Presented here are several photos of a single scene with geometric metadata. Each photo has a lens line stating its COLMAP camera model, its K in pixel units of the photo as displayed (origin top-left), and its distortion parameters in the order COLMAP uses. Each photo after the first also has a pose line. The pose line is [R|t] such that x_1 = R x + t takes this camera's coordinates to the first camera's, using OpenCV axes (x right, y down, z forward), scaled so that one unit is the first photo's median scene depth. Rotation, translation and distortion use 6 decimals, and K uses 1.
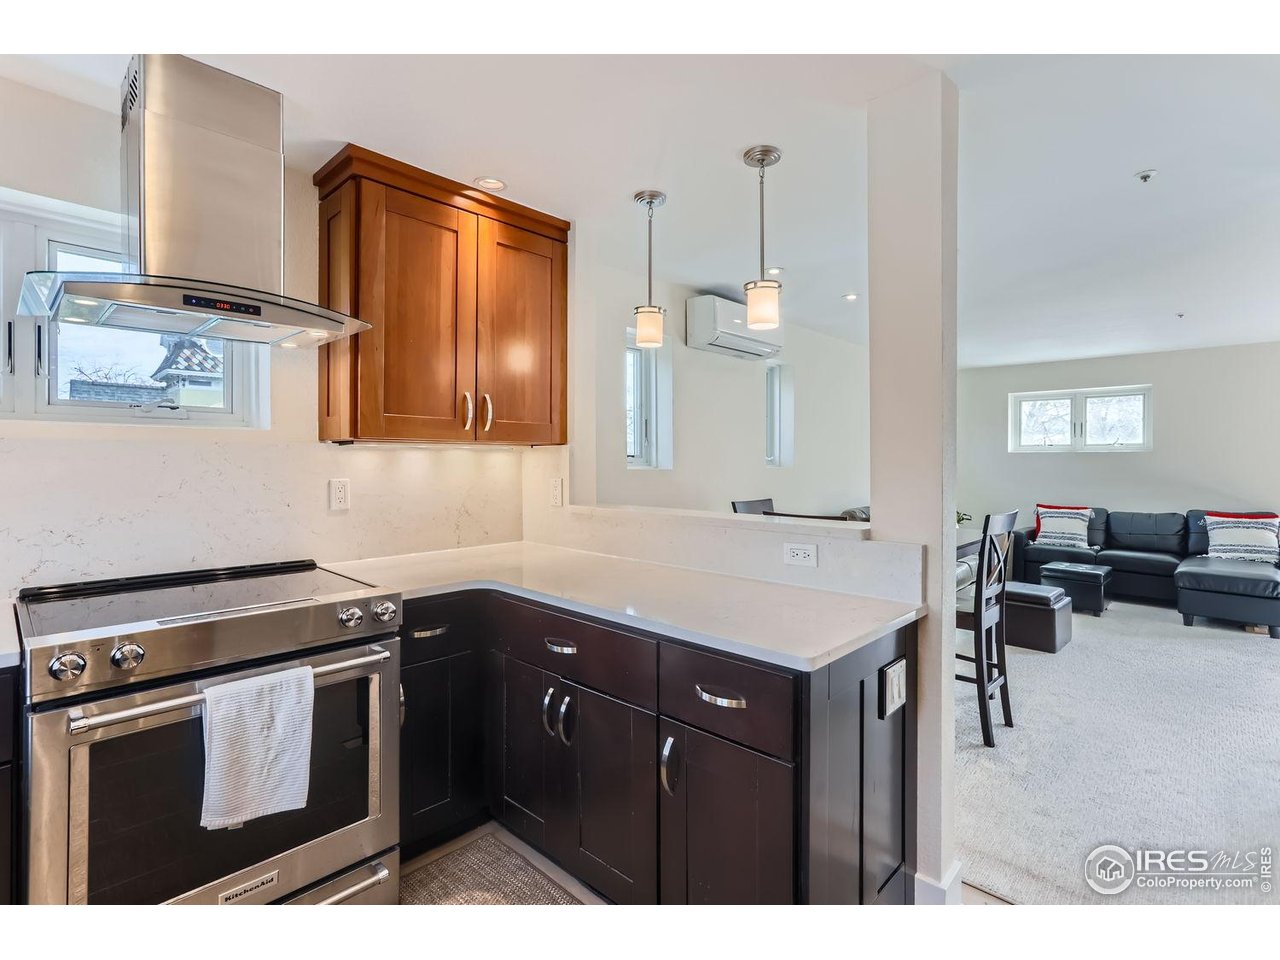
lens RADIAL K [[623.1, 0, 640.1], [0, 623.1, 460.5], [0, 0, 1]] dist [-0.038986, 0.025124]
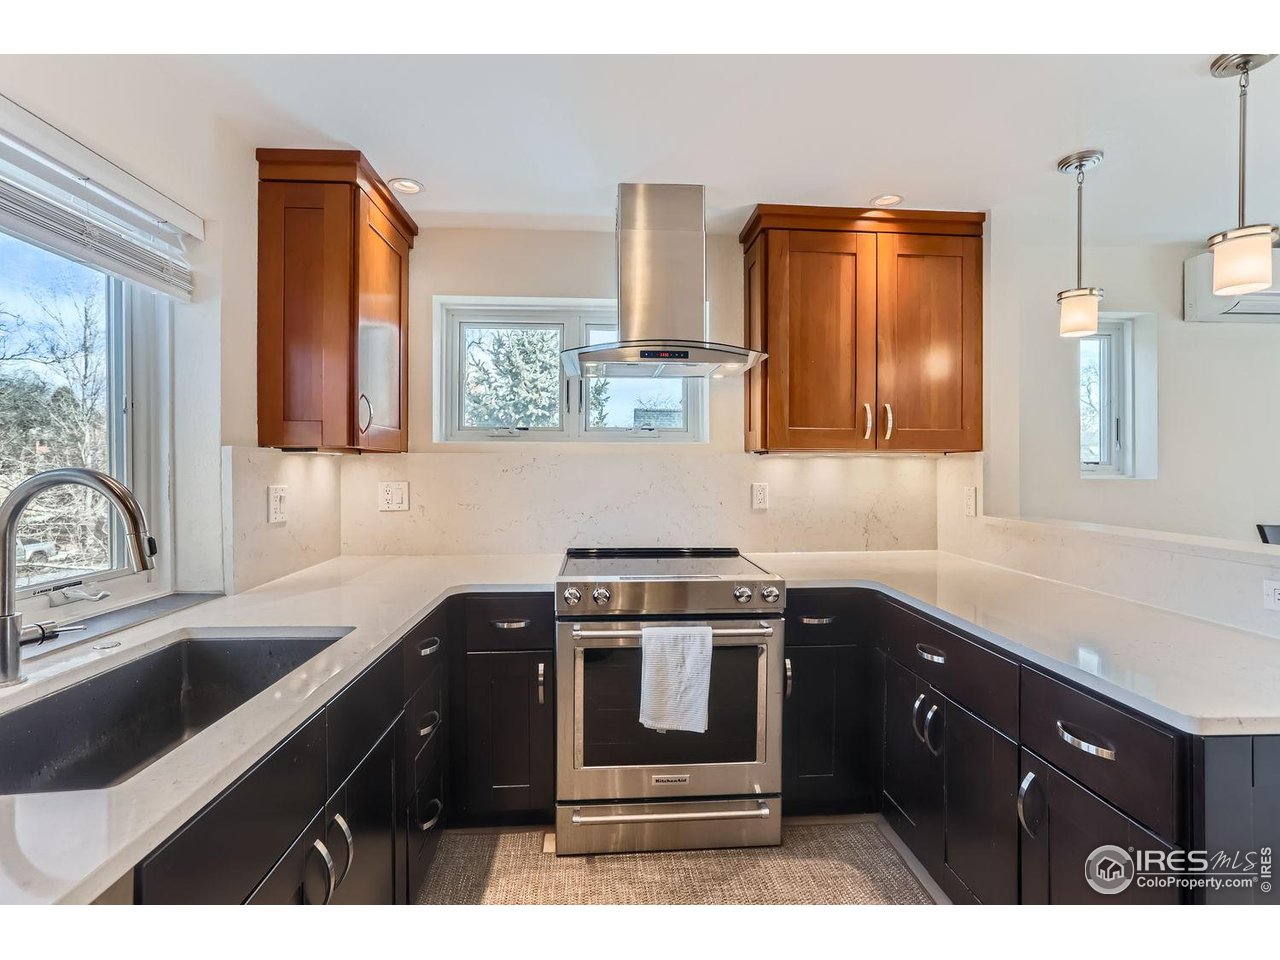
lens RADIAL K [[617.2, 0, 640.7], [0, 617.2, 468.2], [0, 0, 1]] dist [-0.041713, 0.025172]
pose [[0.731167, 0.001786, -0.682197, 0.171799], [-0.001351, 0.999998, 0.001171, -0.000314], [0.682198, 0.000066, 0.731168, -0.031376]]
